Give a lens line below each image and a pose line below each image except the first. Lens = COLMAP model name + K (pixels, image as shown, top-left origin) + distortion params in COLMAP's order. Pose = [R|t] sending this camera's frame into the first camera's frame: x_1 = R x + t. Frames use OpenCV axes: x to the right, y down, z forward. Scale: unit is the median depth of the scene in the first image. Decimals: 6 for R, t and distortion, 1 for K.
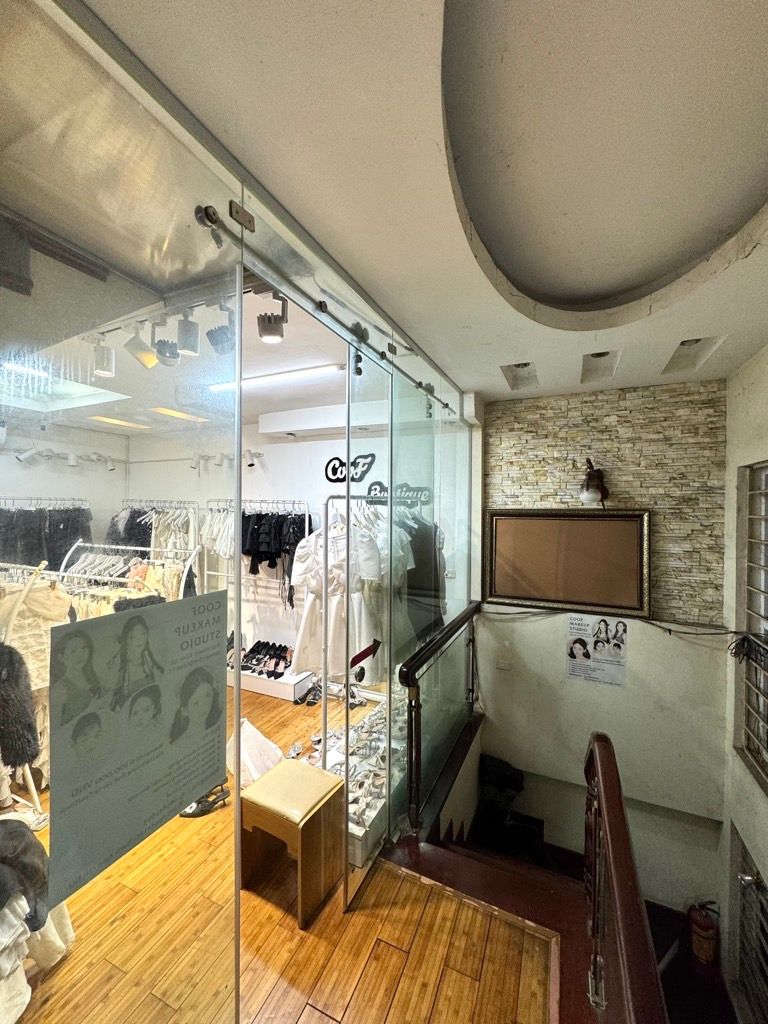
lens RADIAL K [[405.5, 0, 384.8], [0, 405.5, 512.4], [0, 0, 1]] dist [-0.001186, 0.000105]
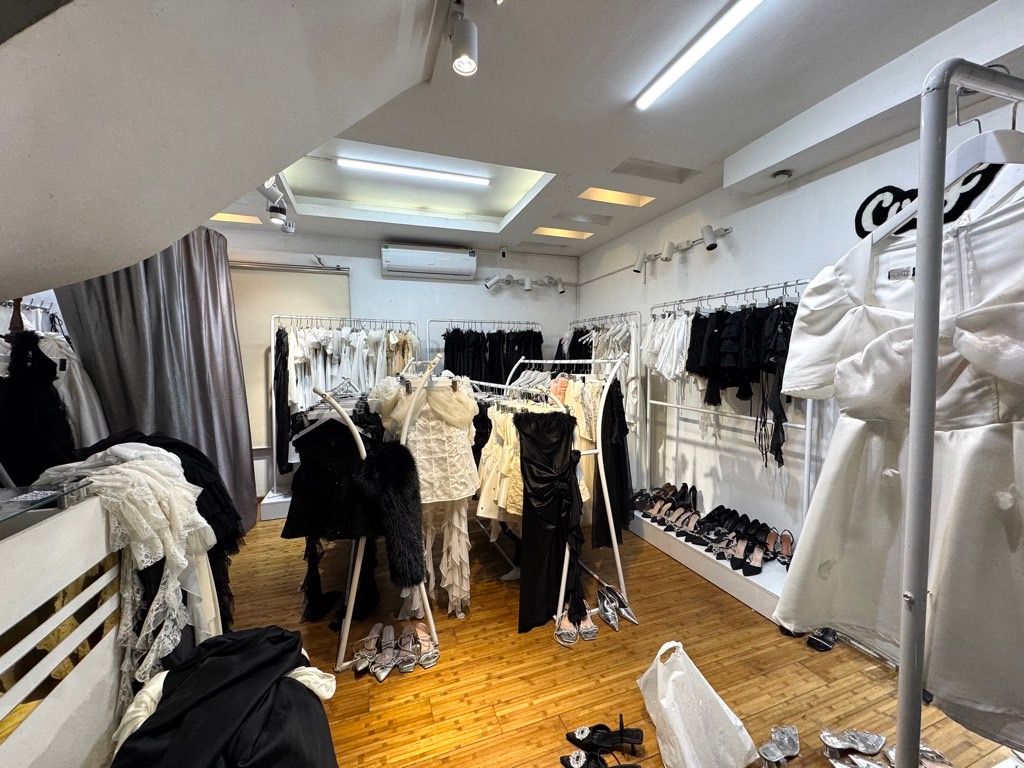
lens RADIAL K [[405.5, 0, 510.9], [0, 405.5, 380.6], [0, 0, 1]] dist [-0.001186, 0.000105]
pose [[0.692094, 0.021301, -0.721493, -0.074323], [0.007783, 0.999286, 0.036969, 0.085860], [0.721765, -0.031201, 0.691434, 0.307906]]
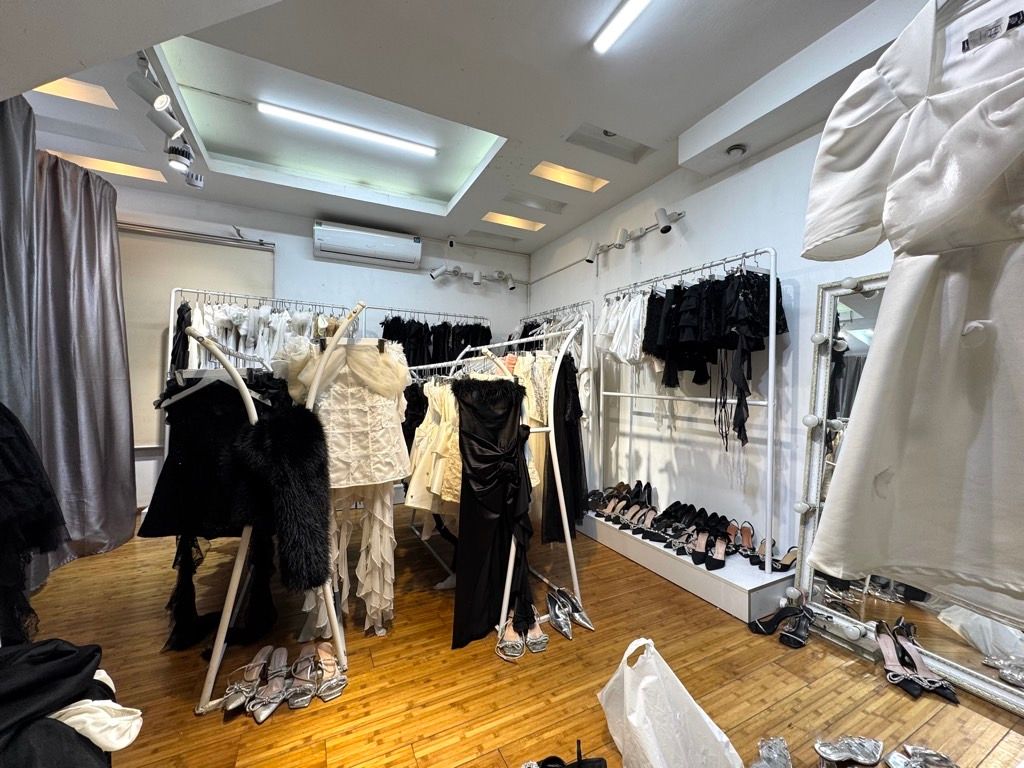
lens RADIAL K [[405.5, 0, 510.6], [0, 405.5, 380.8], [0, 0, 1]] dist [-0.001186, 0.000105]
pose [[0.774405, -0.005187, -0.632669, -0.120134], [-0.010719, 0.999715, -0.021316, 0.158071], [0.632599, 0.023289, 0.774129, 0.369639]]
